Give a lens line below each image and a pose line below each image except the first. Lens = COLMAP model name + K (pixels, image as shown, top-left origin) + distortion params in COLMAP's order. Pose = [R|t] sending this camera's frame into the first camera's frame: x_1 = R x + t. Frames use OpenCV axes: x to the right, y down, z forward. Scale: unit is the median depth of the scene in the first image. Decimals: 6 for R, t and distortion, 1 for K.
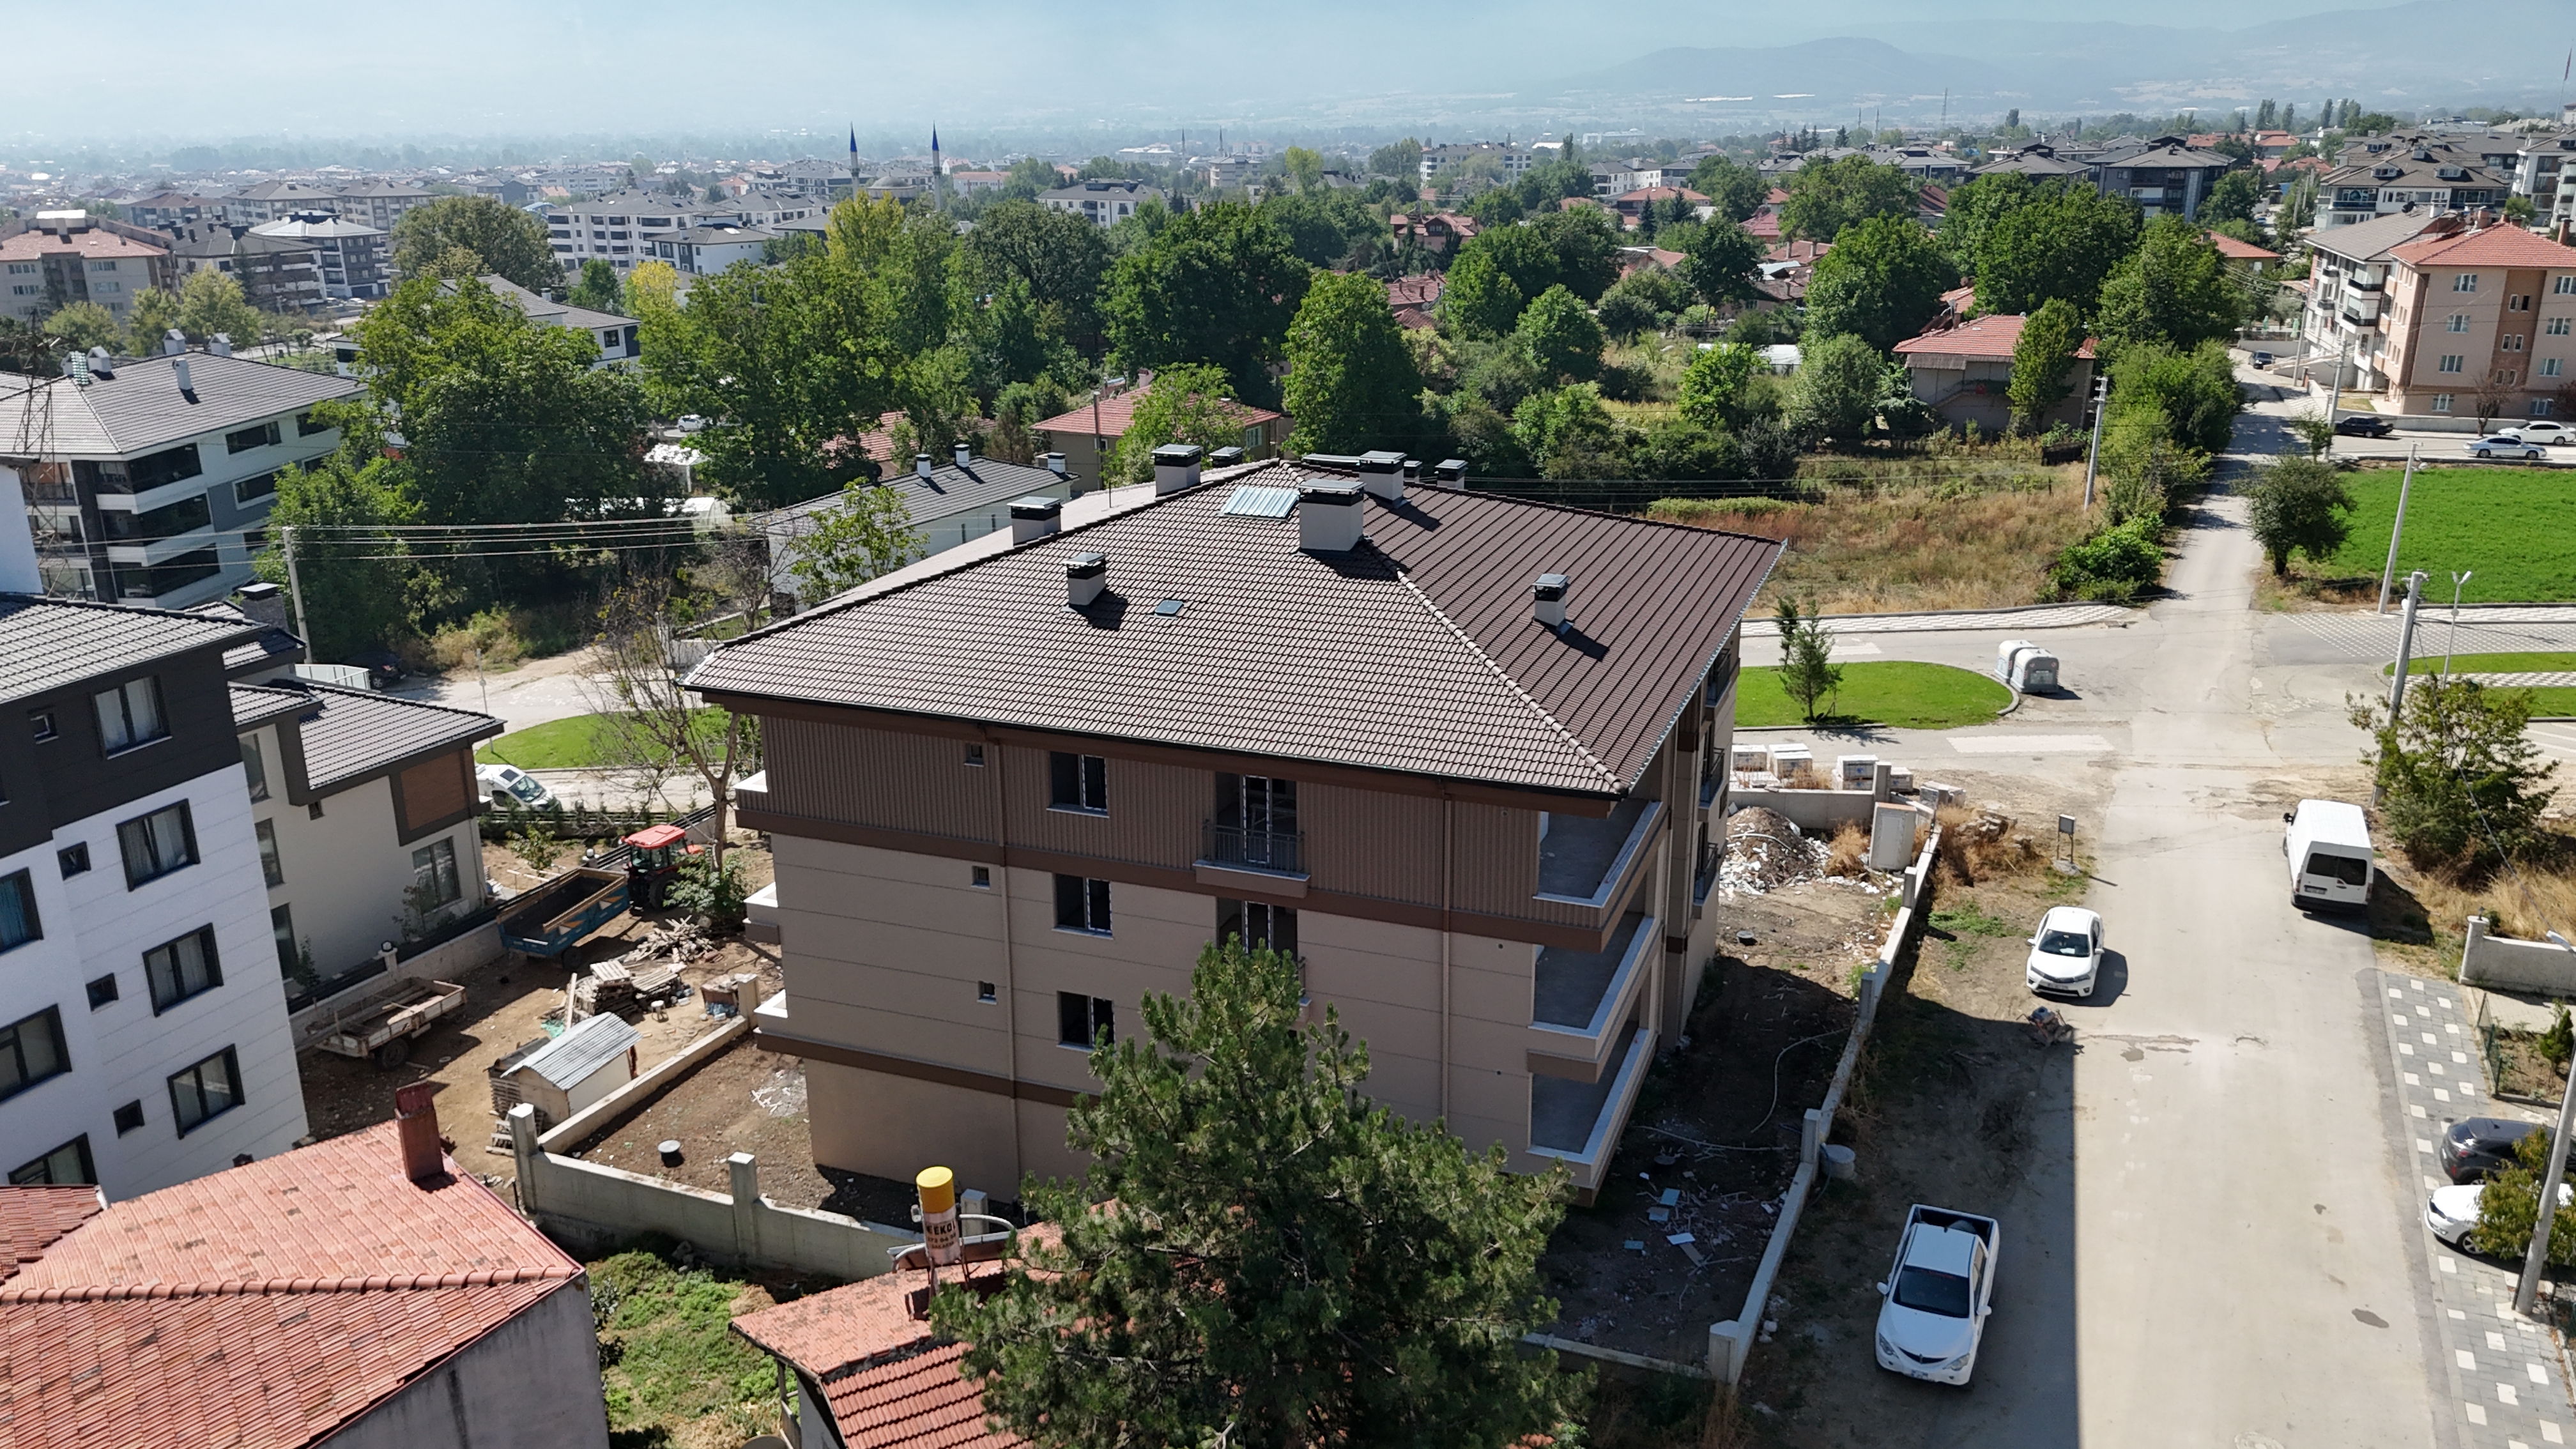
lens RADIAL K [[1903.3, 0, 1292.5], [0, 1903.3, 723.1], [0, 0, 1]] dist [0.065840, -0.064283]
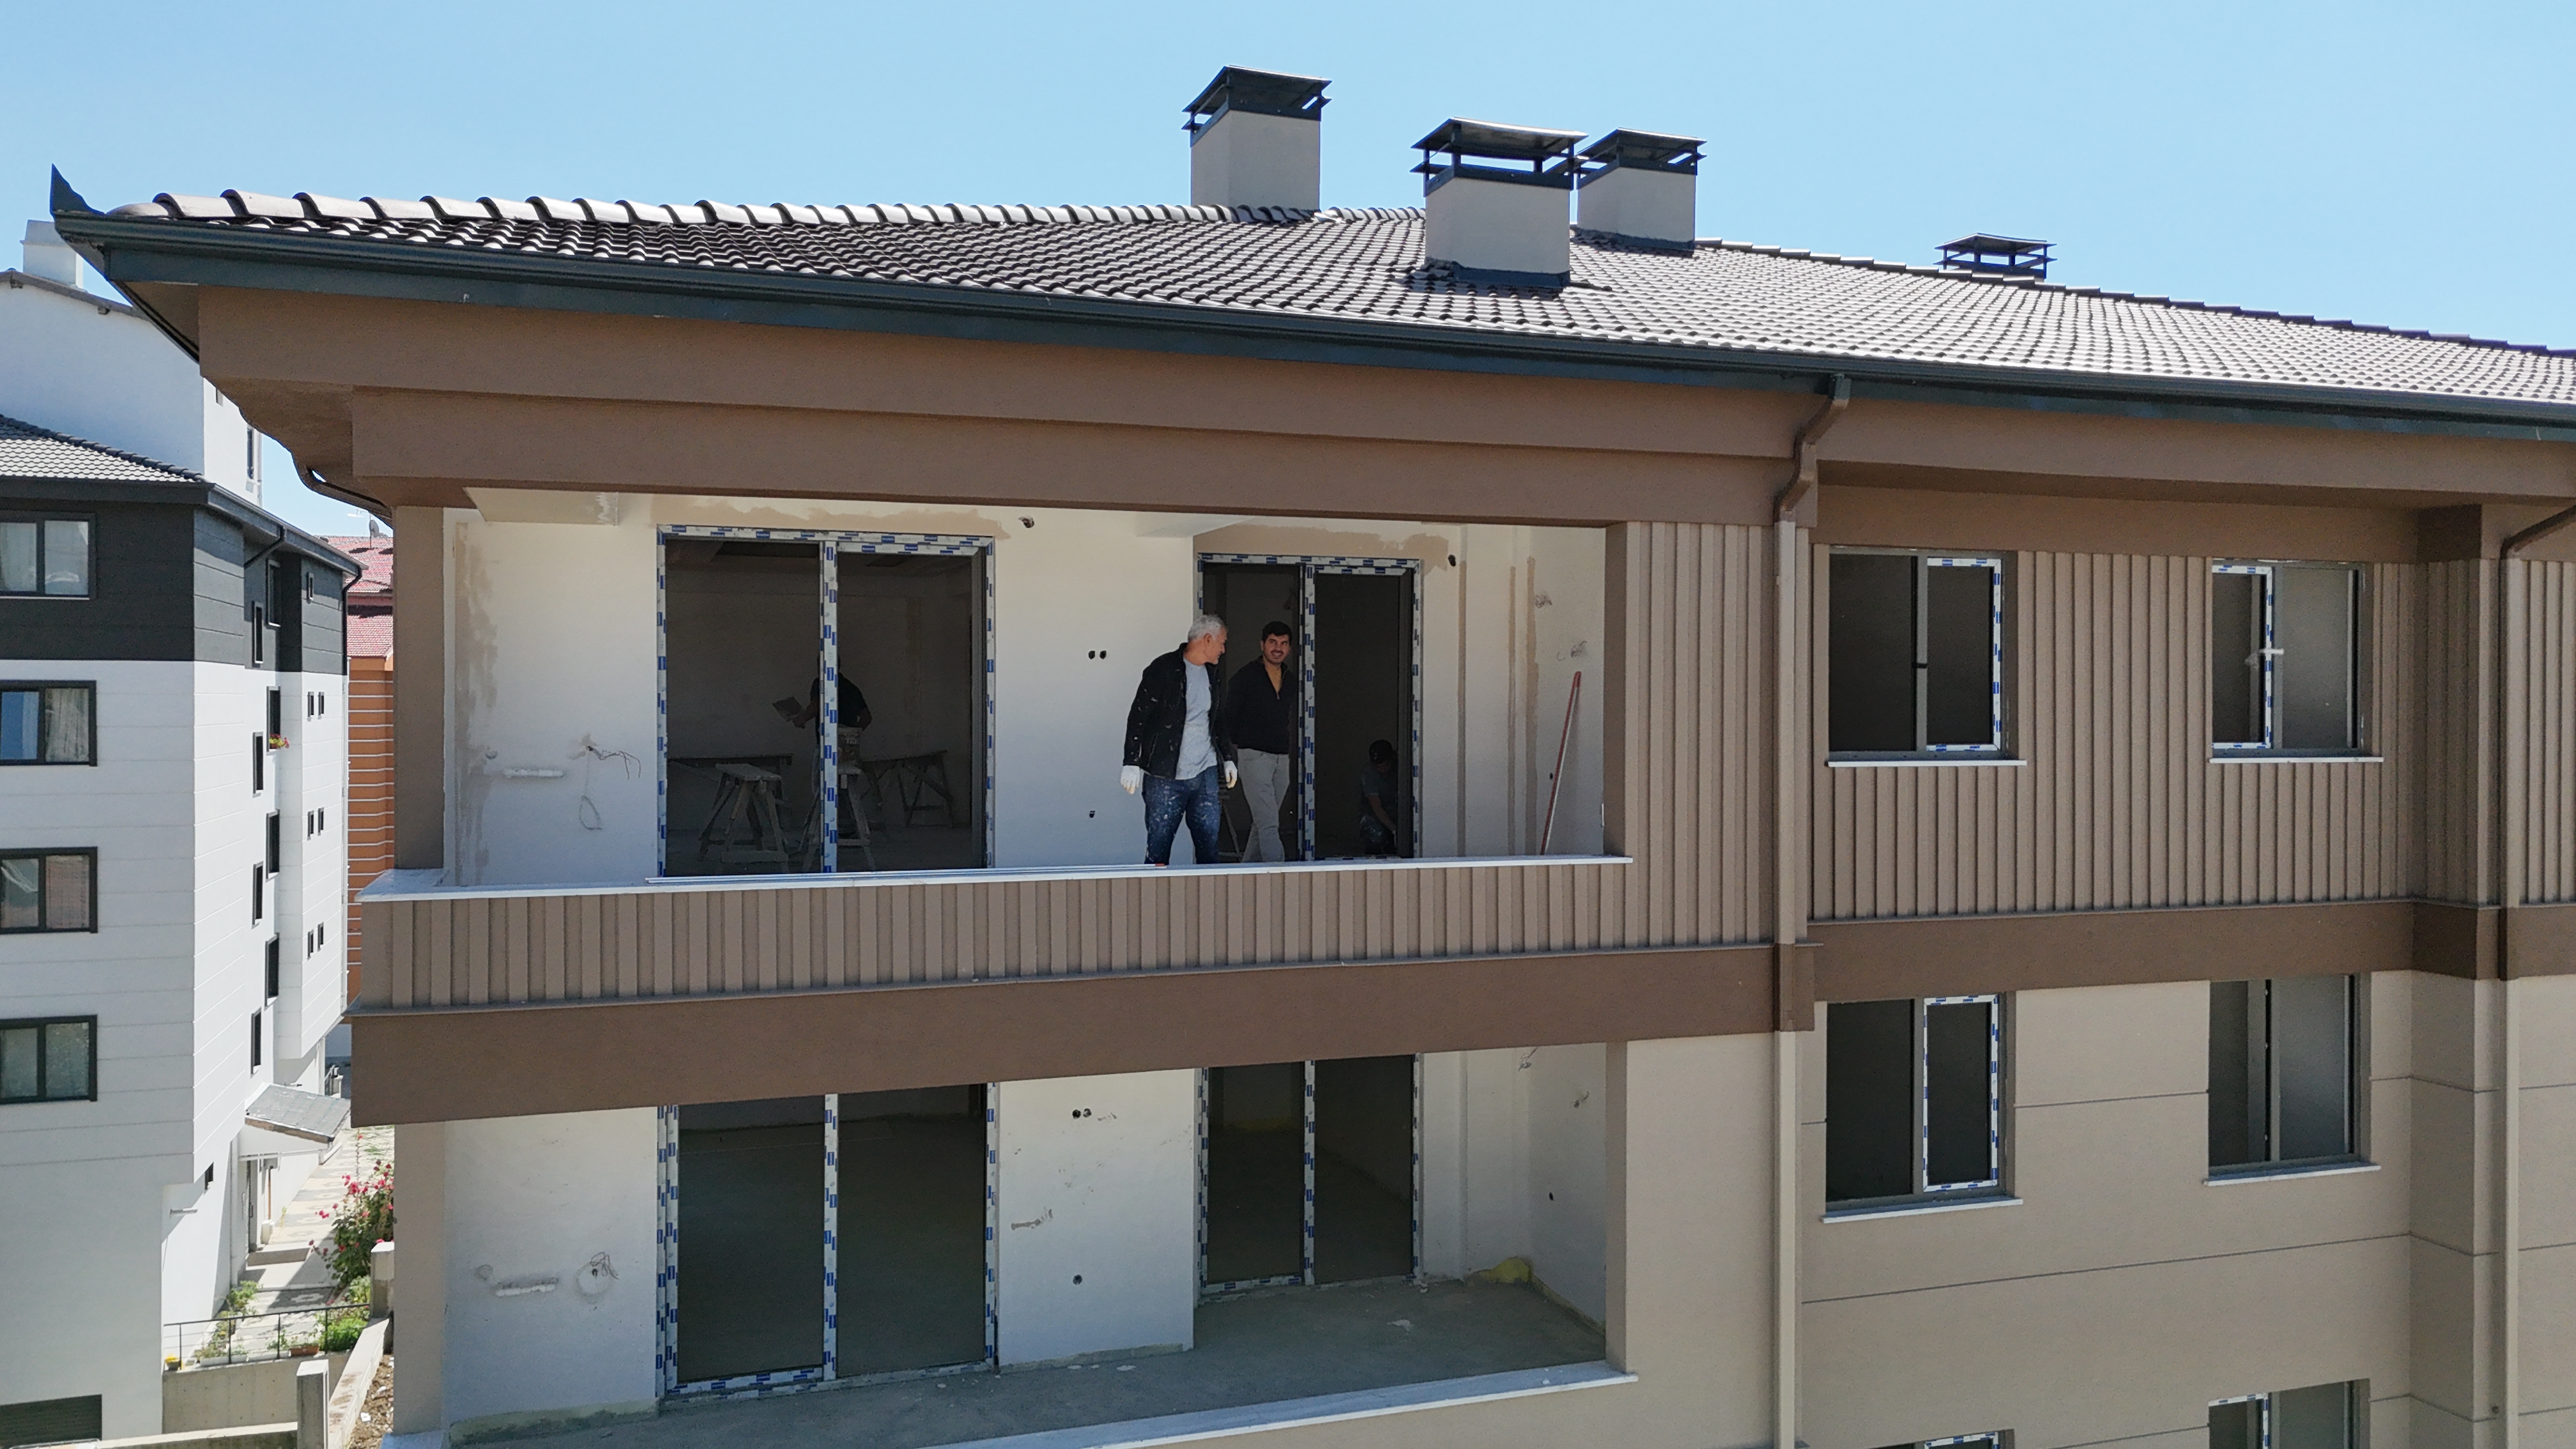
lens RADIAL K [[1903.3, 0, 1292.5], [0, 1903.3, 723.1], [0, 0, 1]] dist [0.065840, -0.064283]
pose [[0.649482, 0.014908, -0.760231, 0.195348], [-0.239781, 0.952810, -0.186166, 0.044679], [0.721580, 0.303201, 0.622407, 0.451701]]
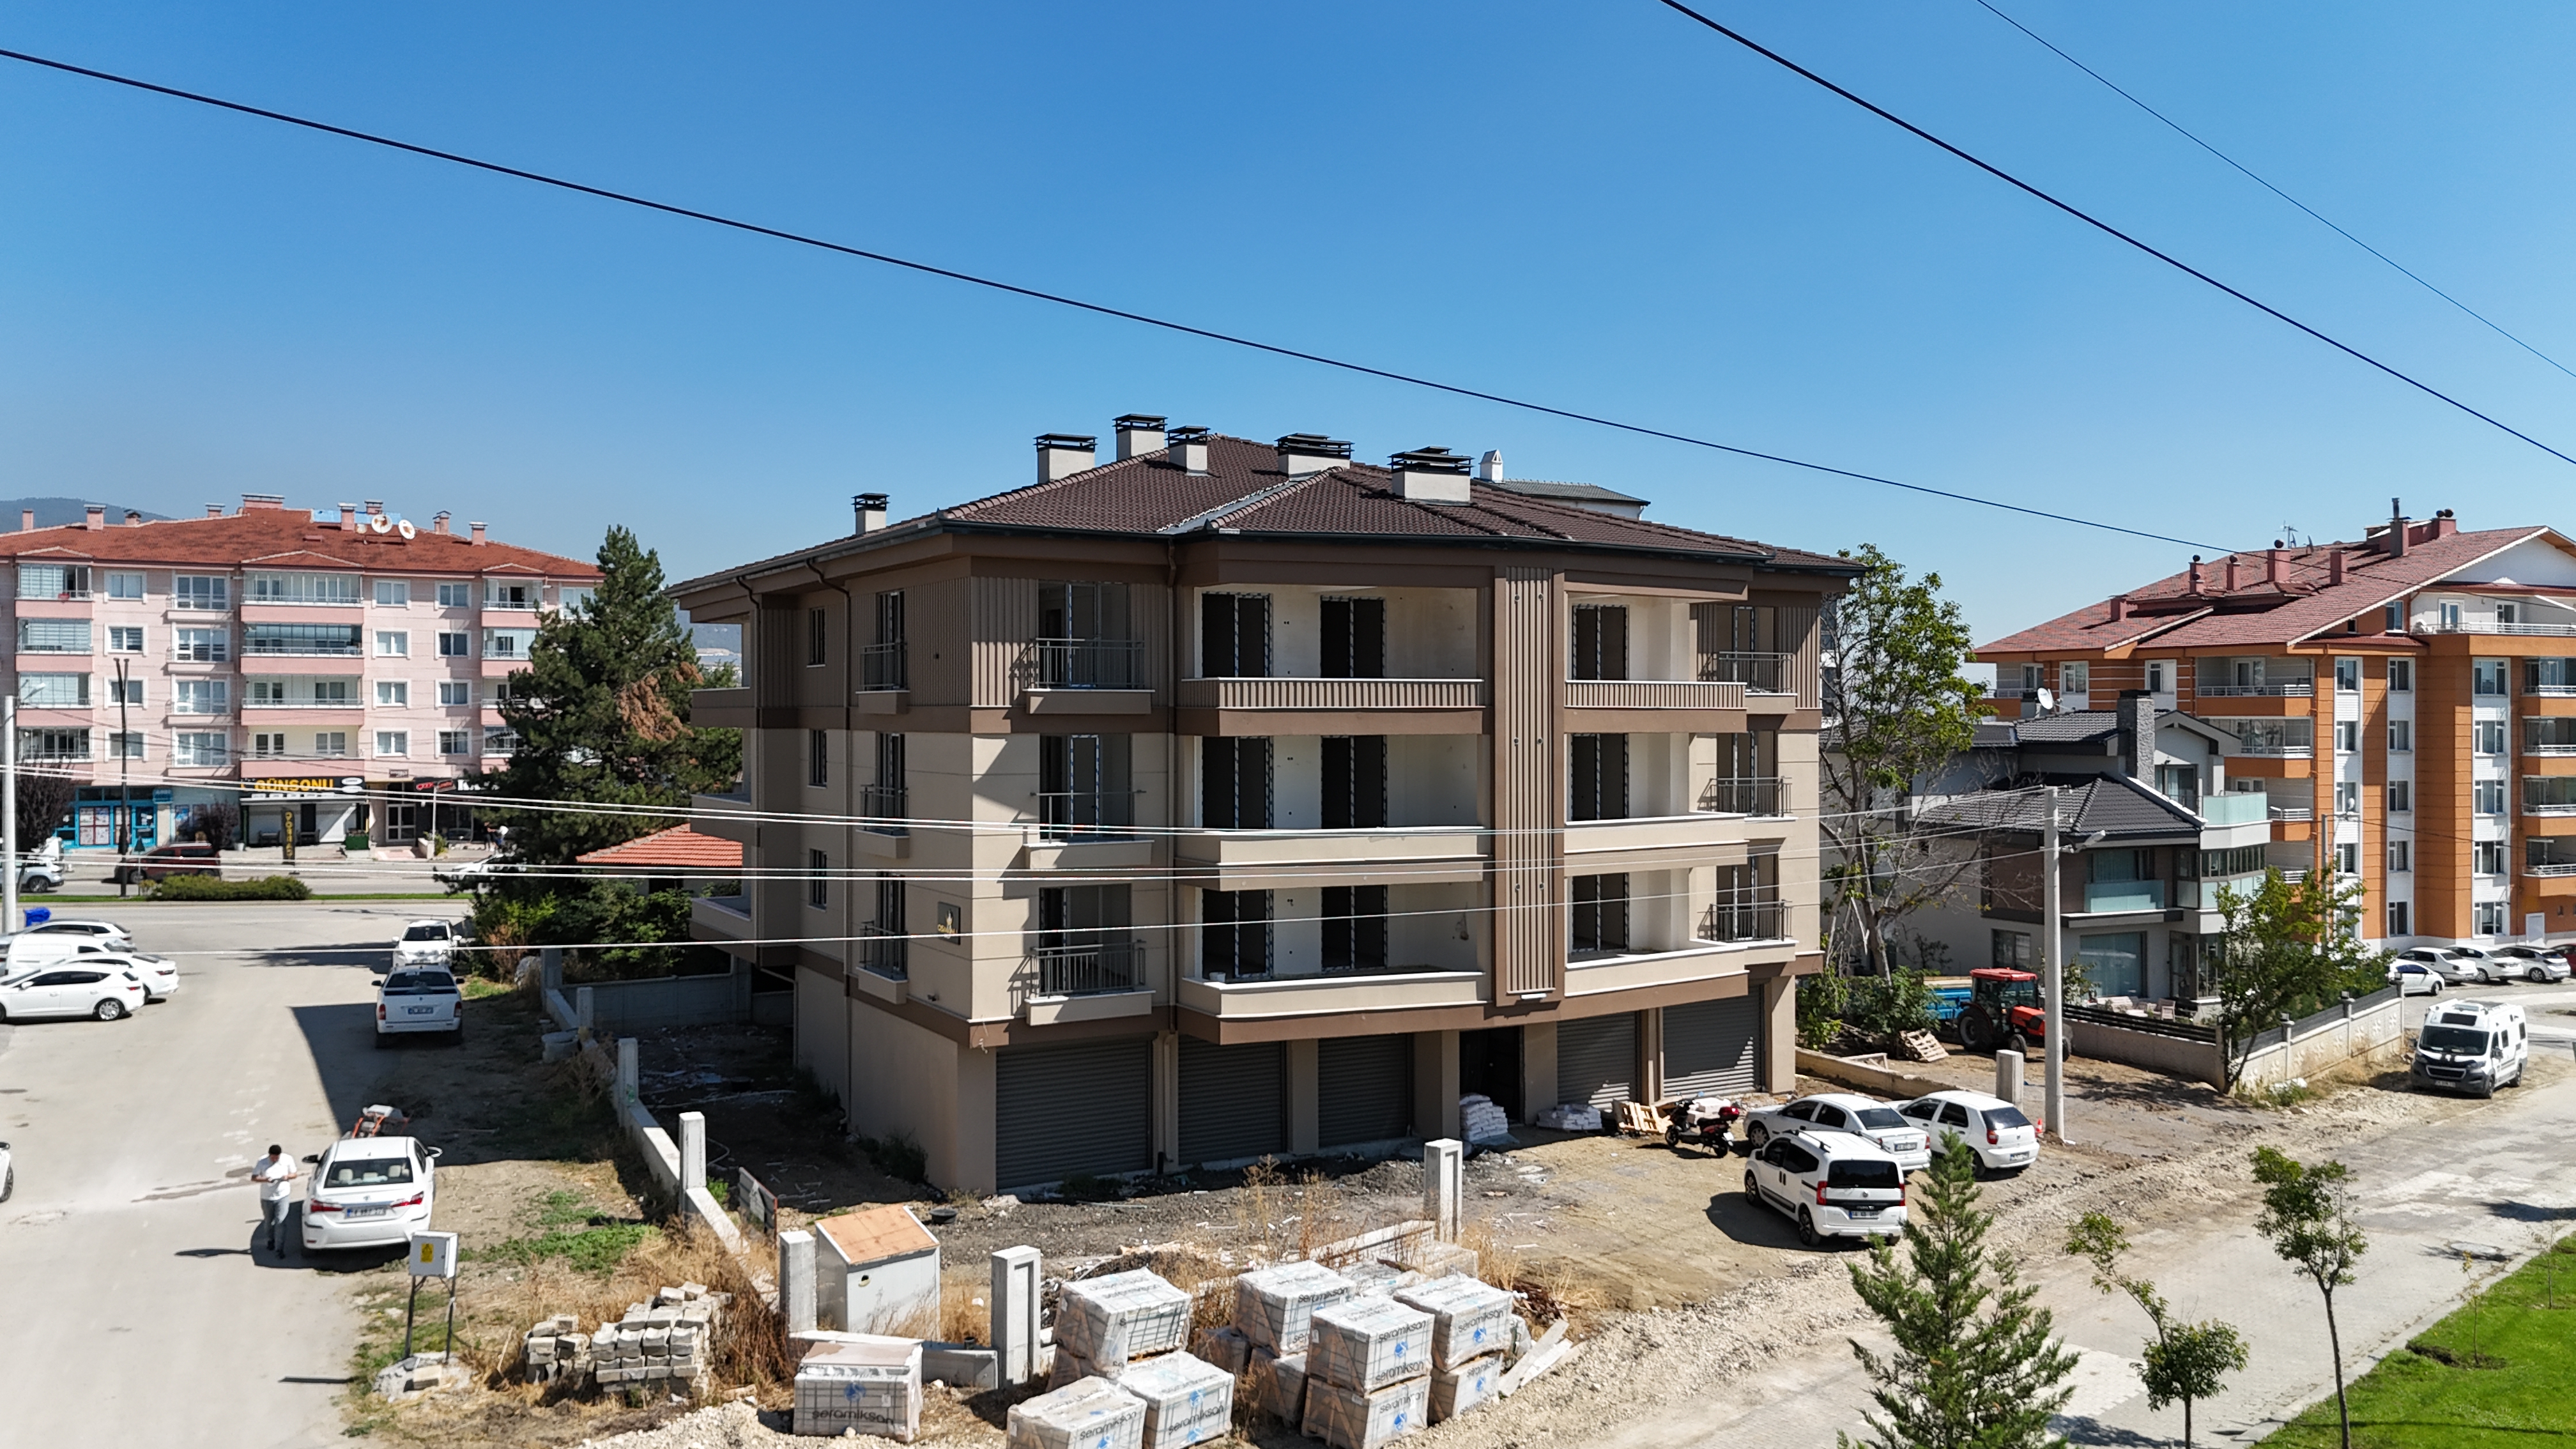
lens RADIAL K [[1903.3, 0, 1292.5], [0, 1903.3, 723.1], [0, 0, 1]] dist [0.065840, -0.064283]
pose [[-0.634722, 0.009617, -0.772681, 0.466909], [-0.233166, 0.950933, 0.203370, -0.129306], [0.736724, 0.309246, -0.601336, 1.050420]]
